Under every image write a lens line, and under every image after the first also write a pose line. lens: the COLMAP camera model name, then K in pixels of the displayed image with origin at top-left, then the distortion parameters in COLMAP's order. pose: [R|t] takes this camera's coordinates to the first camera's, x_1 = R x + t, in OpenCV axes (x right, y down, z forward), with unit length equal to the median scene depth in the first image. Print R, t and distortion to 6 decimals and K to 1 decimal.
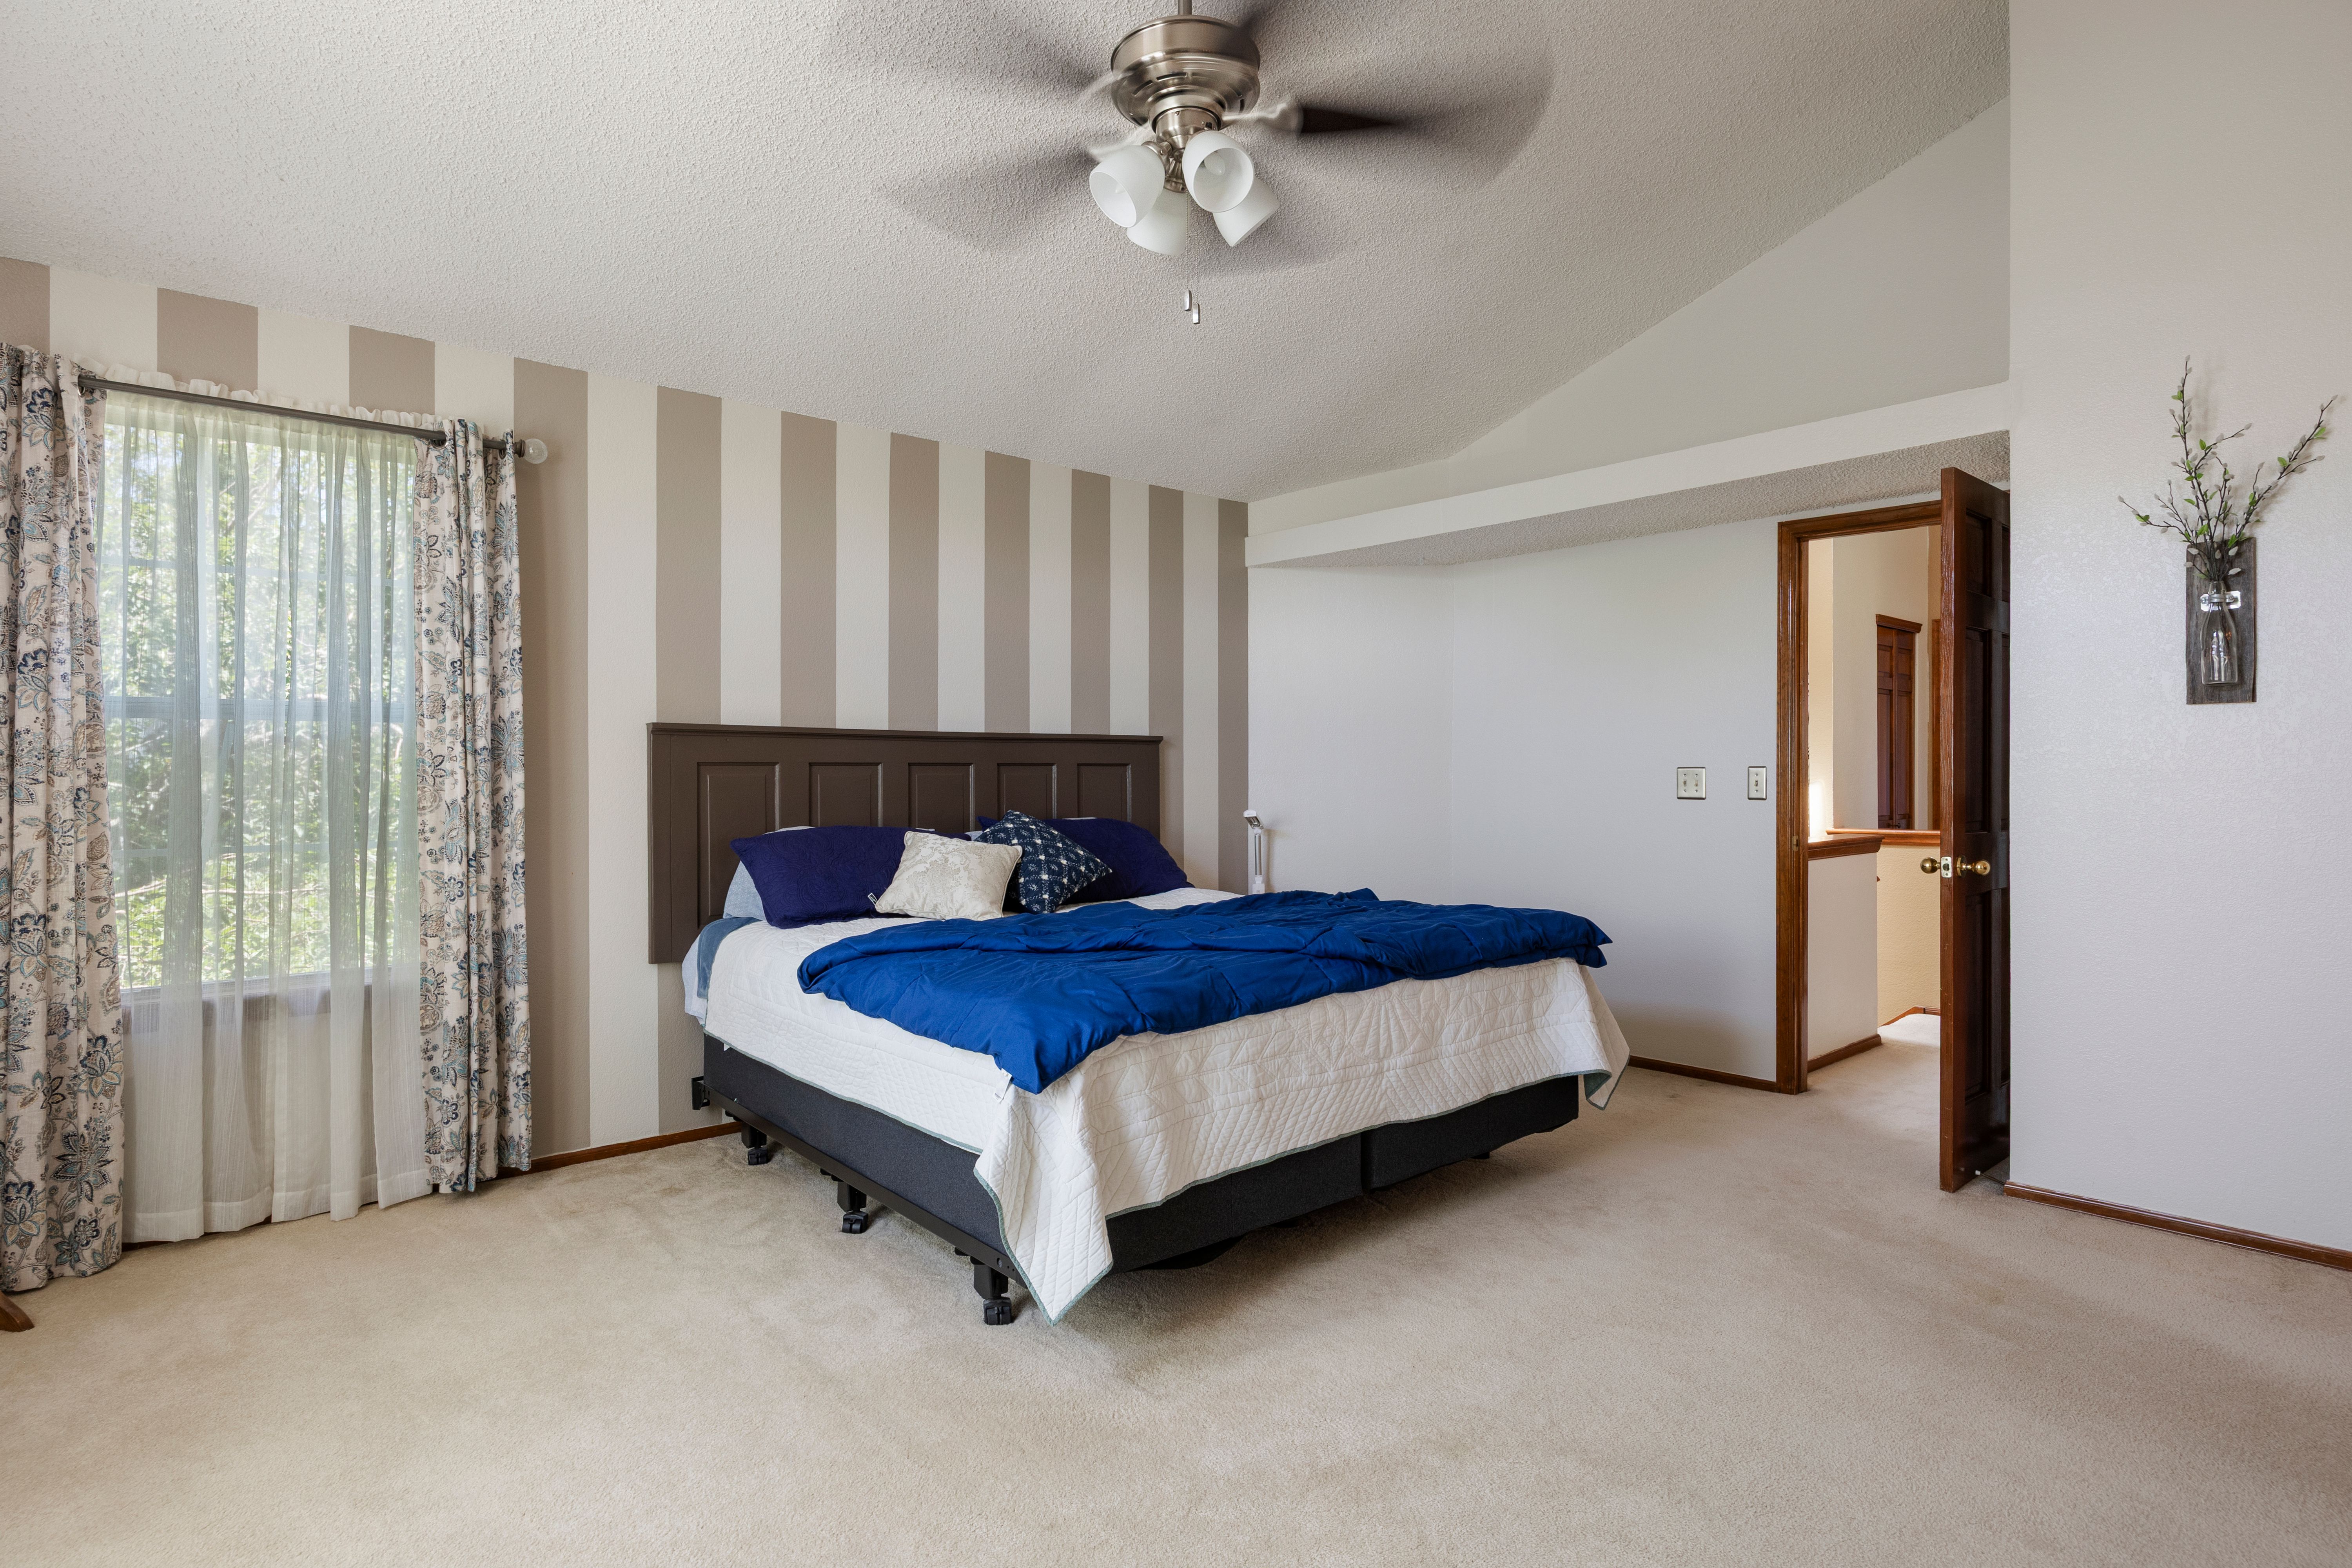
lens RADIAL K [[1265.3, 0, 1174.4], [0, 1265.3, 791.5], [0, 0, 1]] dist [-0.003650, -0.000867]
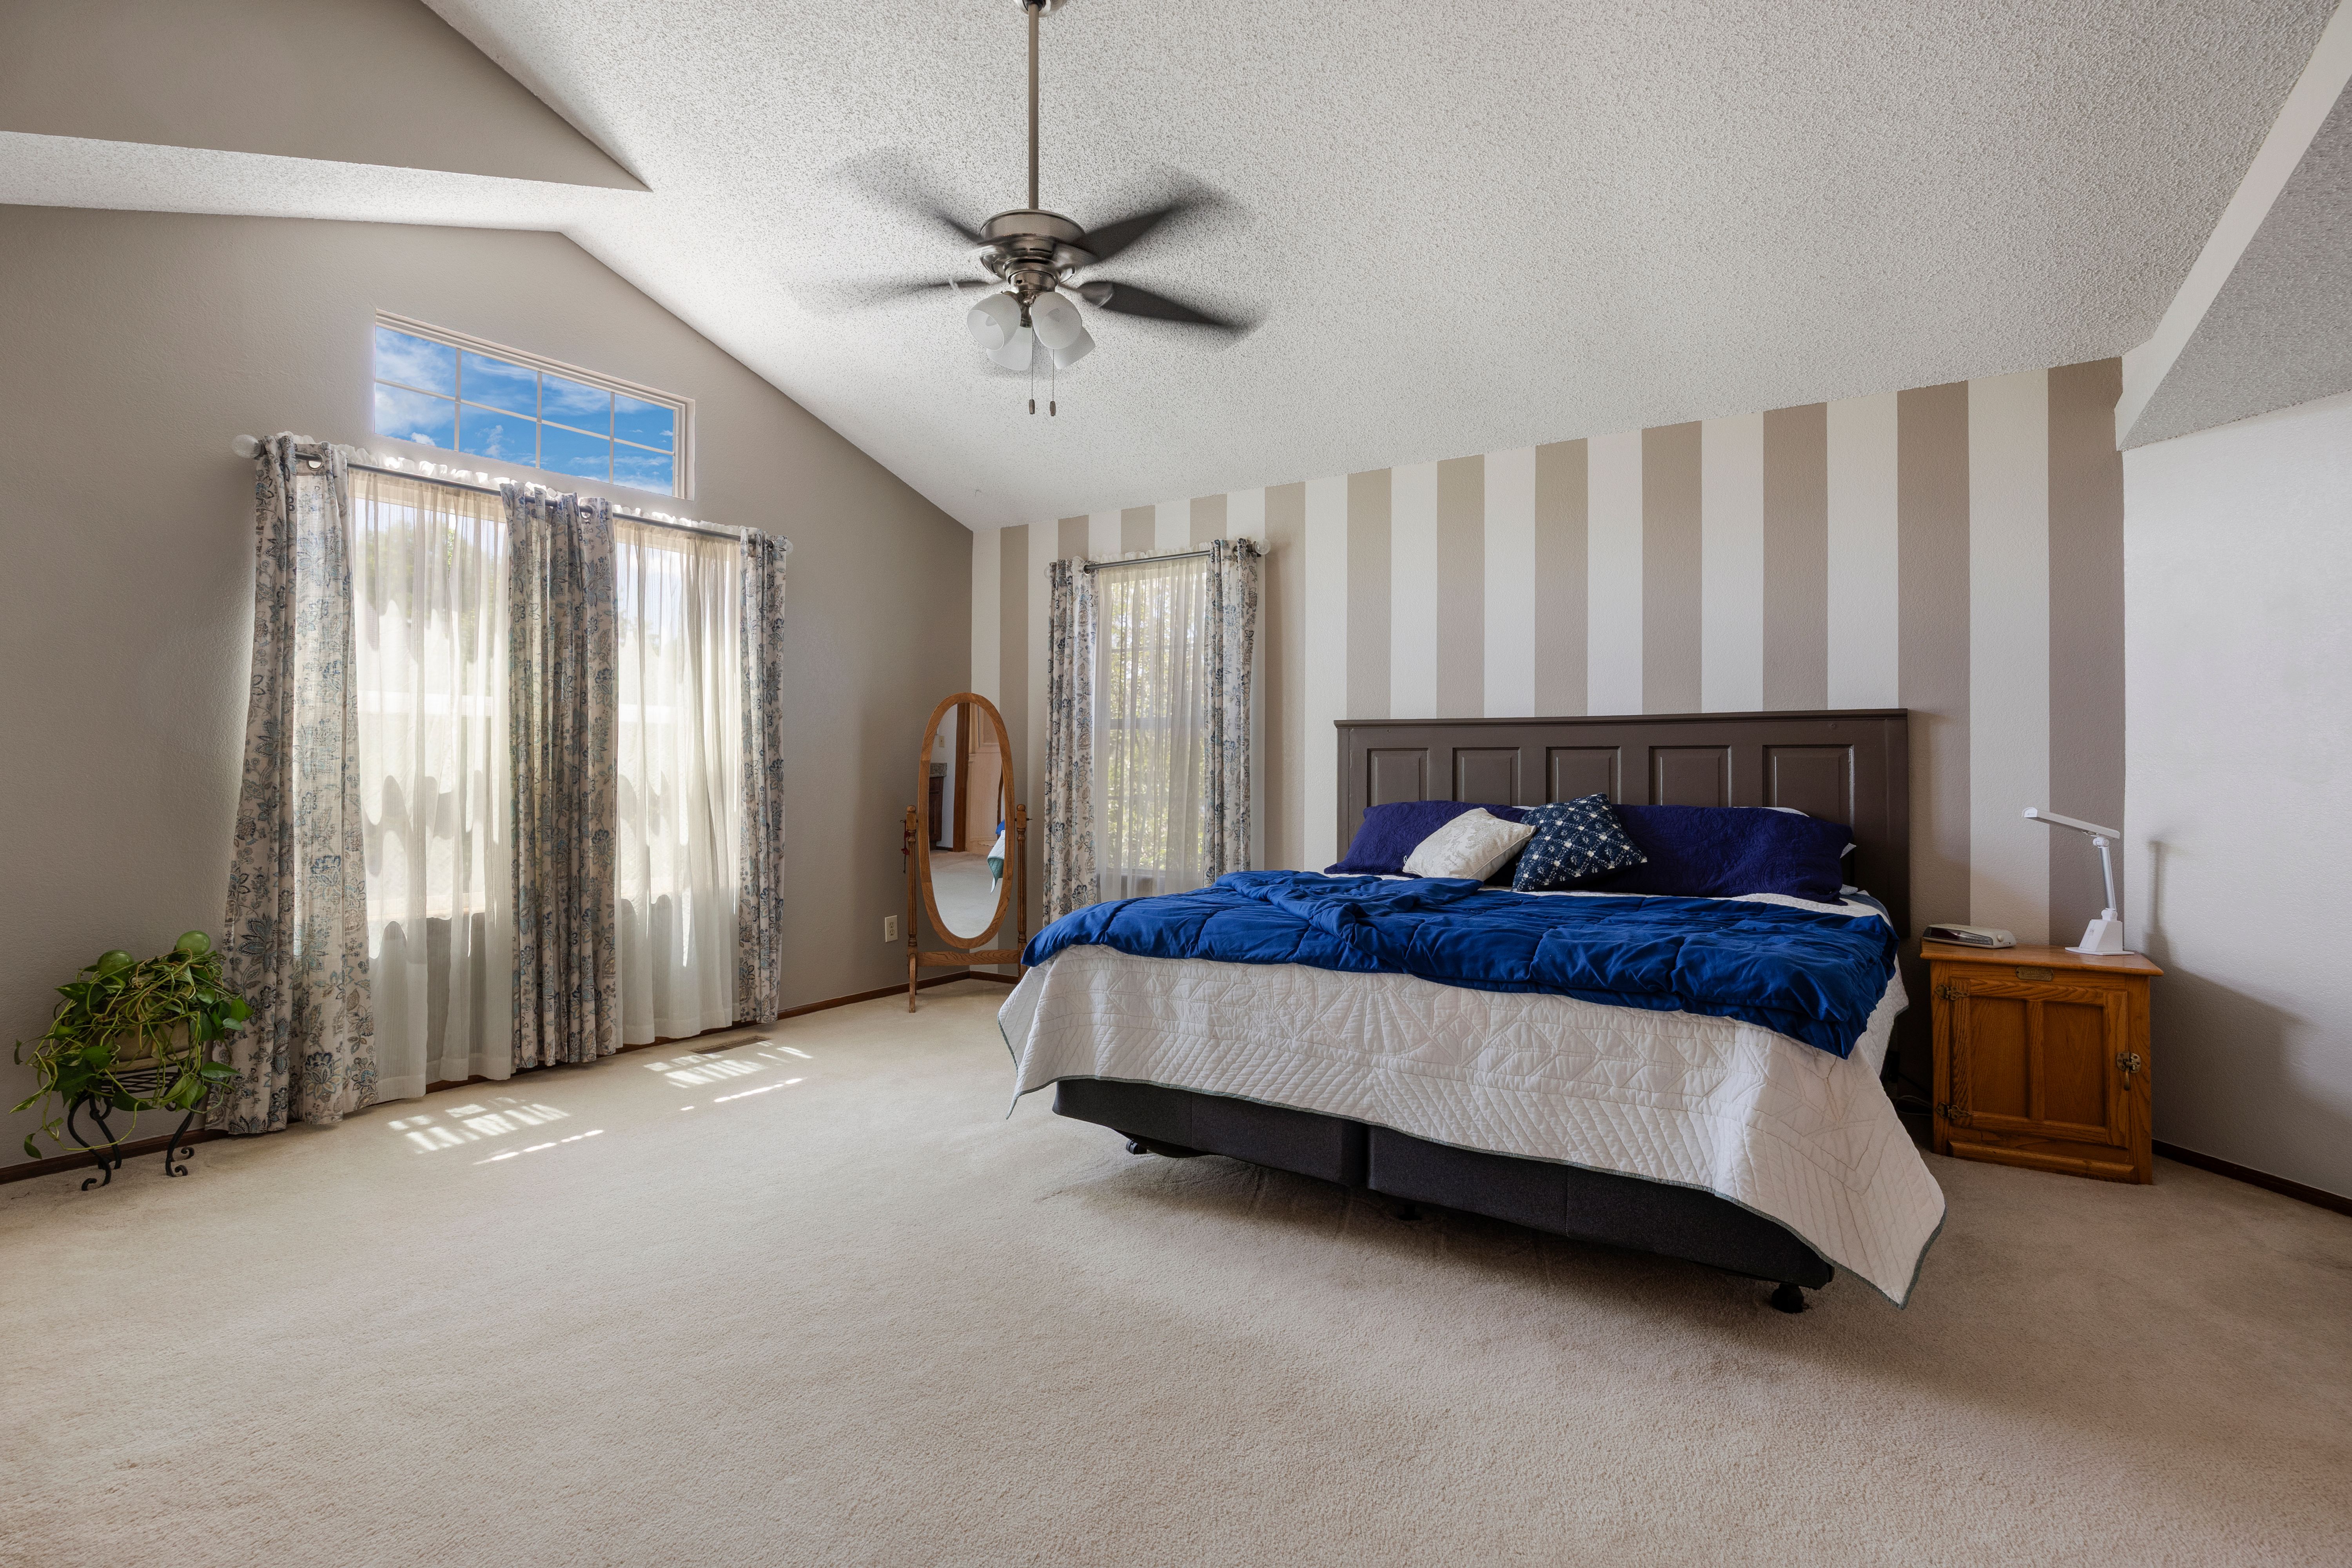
lens RADIAL K [[1173.5, 0, 1169.7], [0, 1173.5, 755.1], [0, 0, 1]] dist [0.002359, 0.000090]
pose [[0.234746, -0.007600, -0.972027, 0.925005], [-0.019777, 0.999725, -0.012592, 0.004730], [0.971856, 0.022180, 0.234531, 0.609755]]
